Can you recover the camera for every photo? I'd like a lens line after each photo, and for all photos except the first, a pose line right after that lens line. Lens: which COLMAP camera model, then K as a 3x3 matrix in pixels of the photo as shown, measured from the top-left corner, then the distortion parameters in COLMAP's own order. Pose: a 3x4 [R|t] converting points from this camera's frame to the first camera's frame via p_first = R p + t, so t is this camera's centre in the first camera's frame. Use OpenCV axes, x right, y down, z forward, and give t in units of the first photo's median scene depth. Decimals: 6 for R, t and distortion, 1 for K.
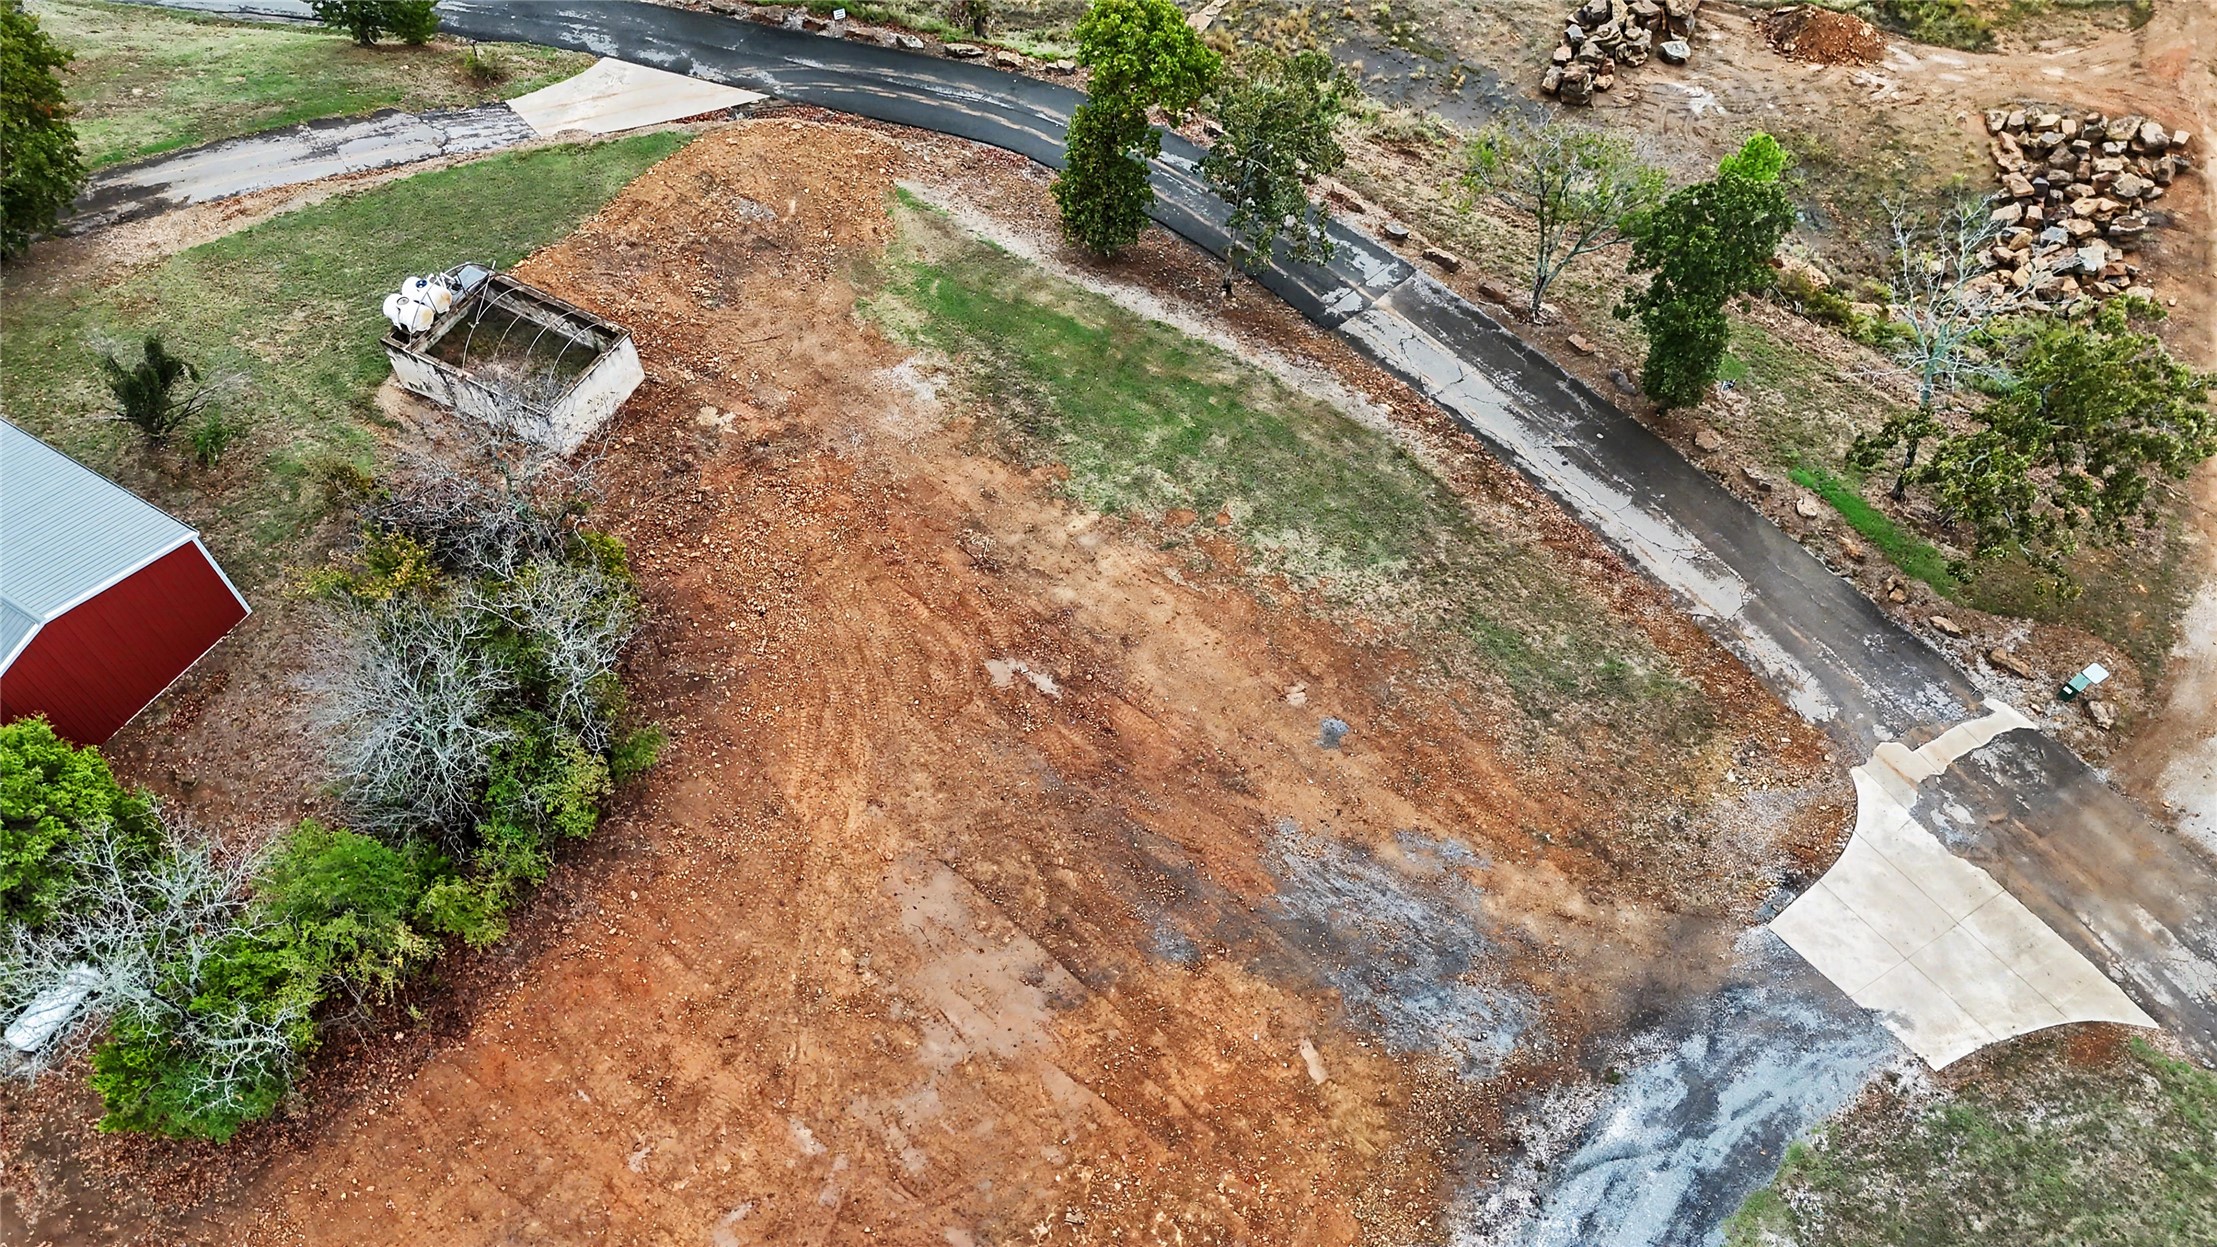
lens RADIAL K [[1630.9, 0, 1110.7], [0, 1630.9, 620.3], [0, 0, 1]] dist [0.082075, -0.083824]
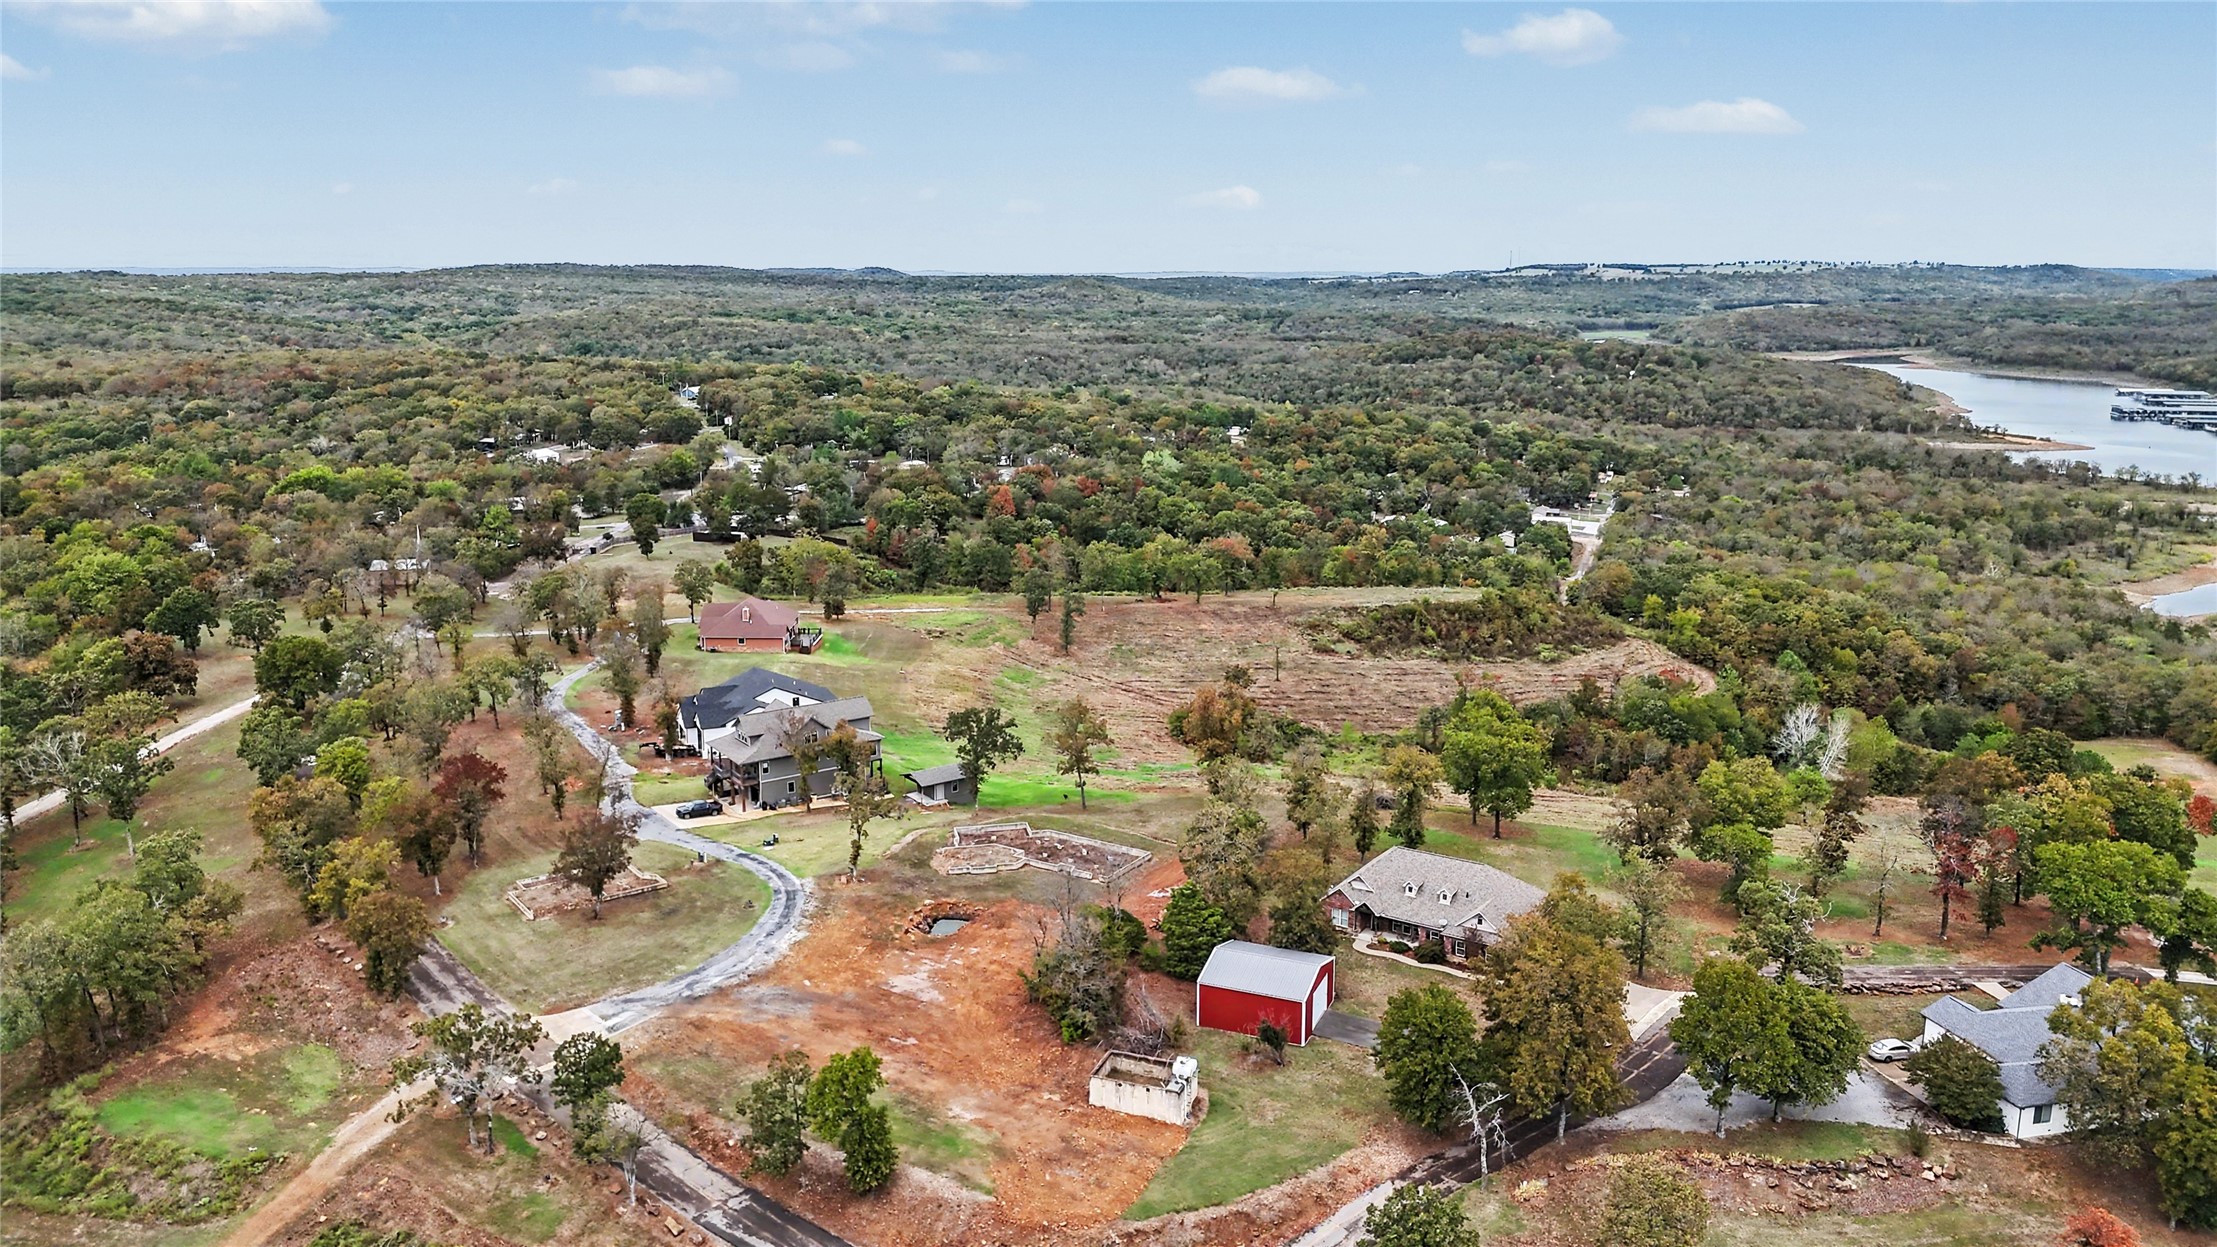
lens RADIAL K [[1630.9, 0, 1105.2], [0, 1630.9, 630.9], [0, 0, 1]] dist [0.082075, -0.083824]
pose [[-0.990242, 0.029097, -0.136291, -0.034263], [-0.114634, 0.386080, 0.915315, -2.552507], [0.079252, 0.922006, -0.378977, 1.359474]]
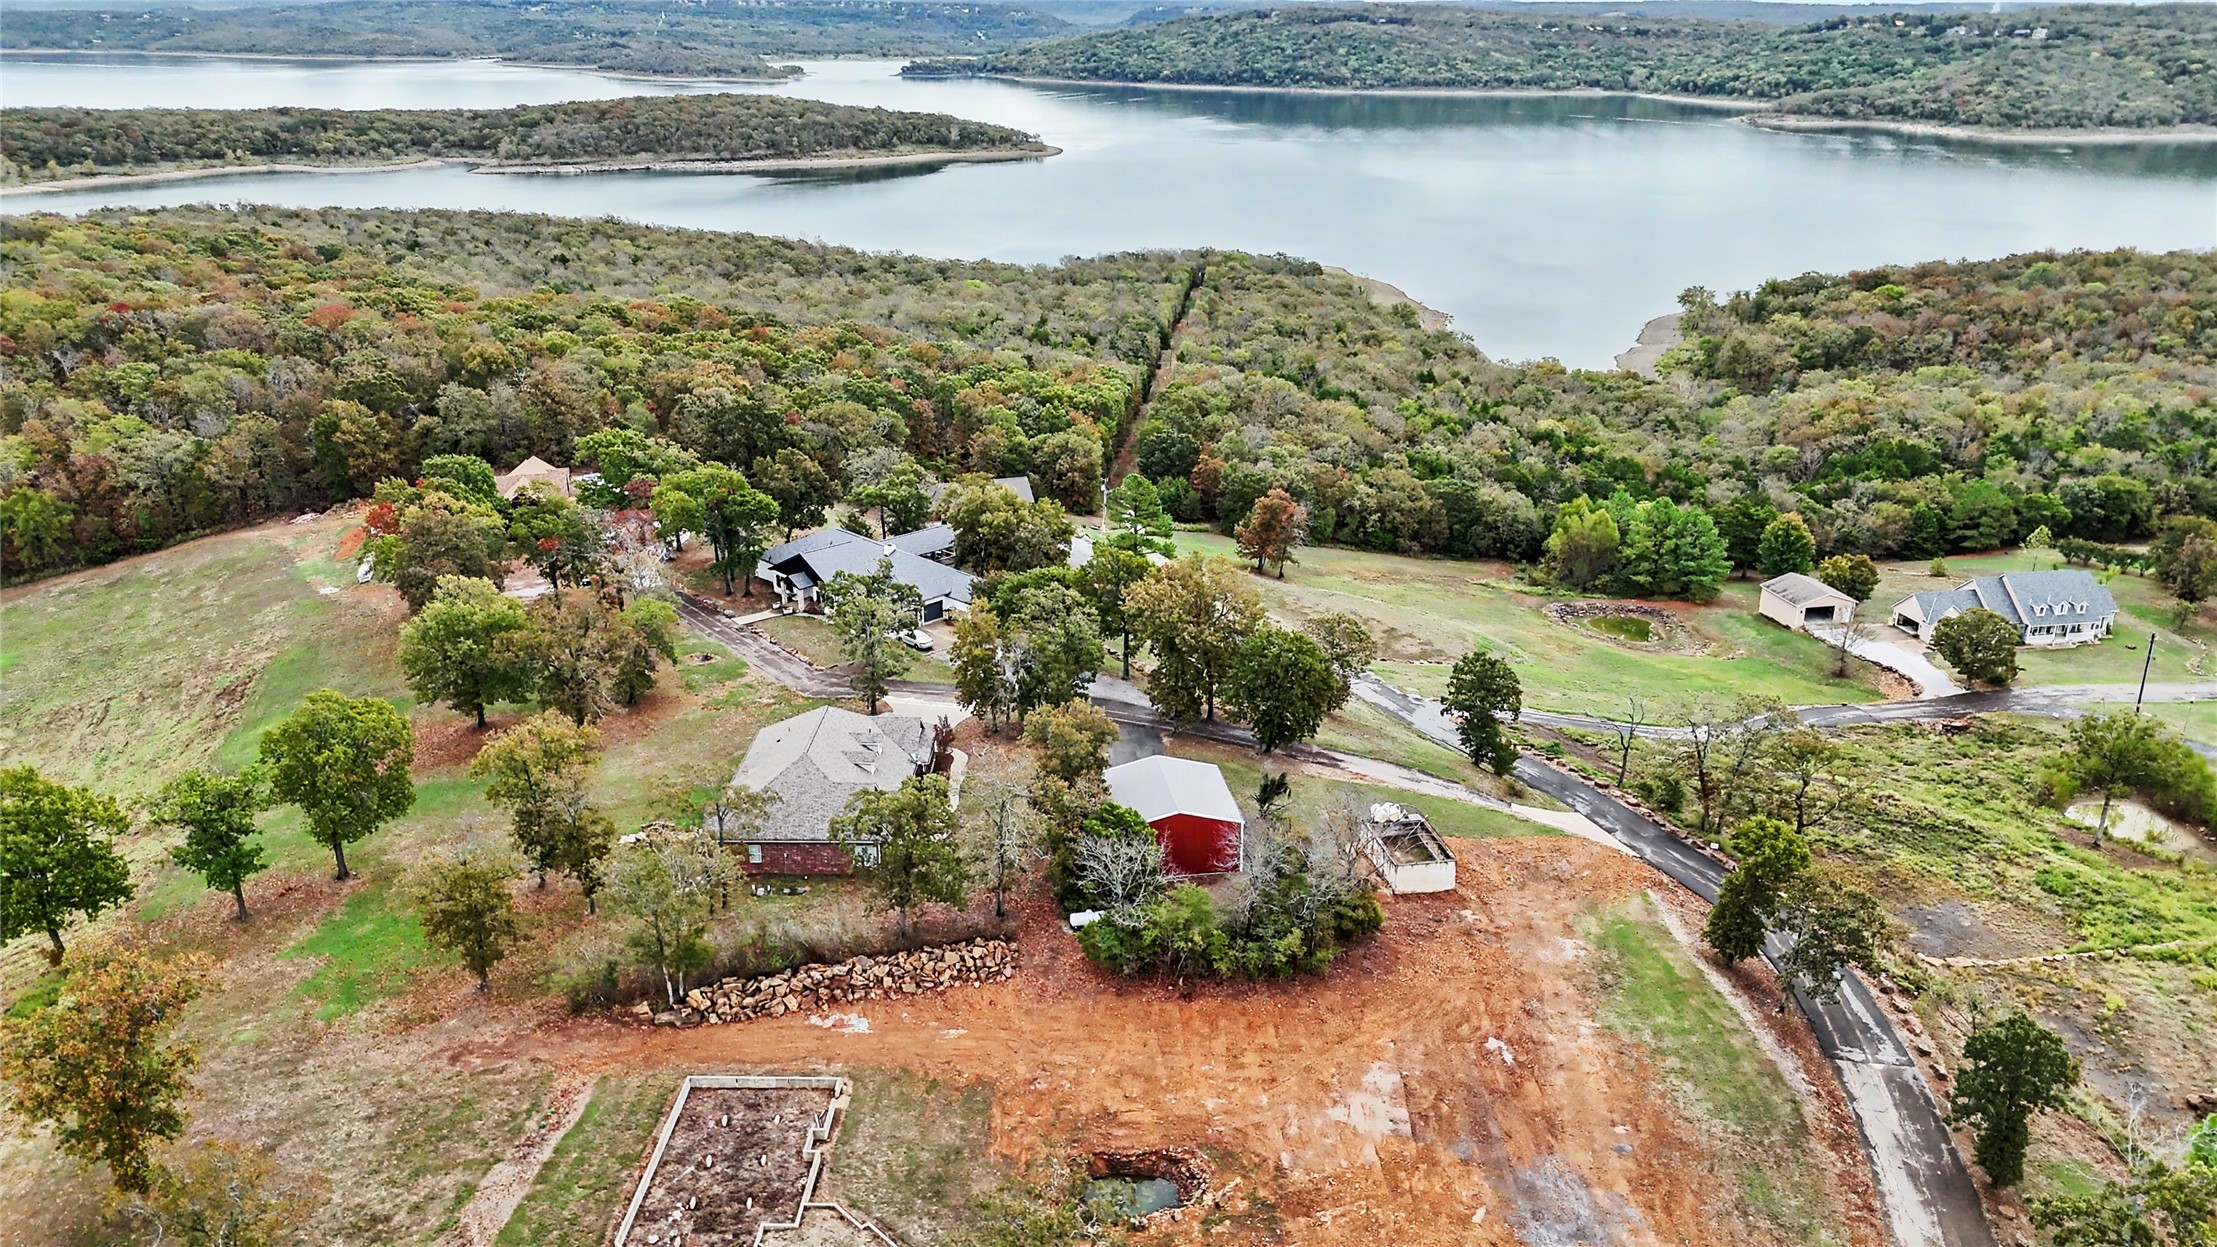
lens RADIAL K [[1630.9, 0, 1111.1], [0, 1630.9, 615.1], [0, 0, 1]] dist [0.082075, -0.083824]
pose [[0.635526, 0.268034, -0.724061, 0.864169], [-0.632807, 0.718114, -0.289598, 0.488448], [0.442336, 0.642238, 0.625995, -0.680294]]
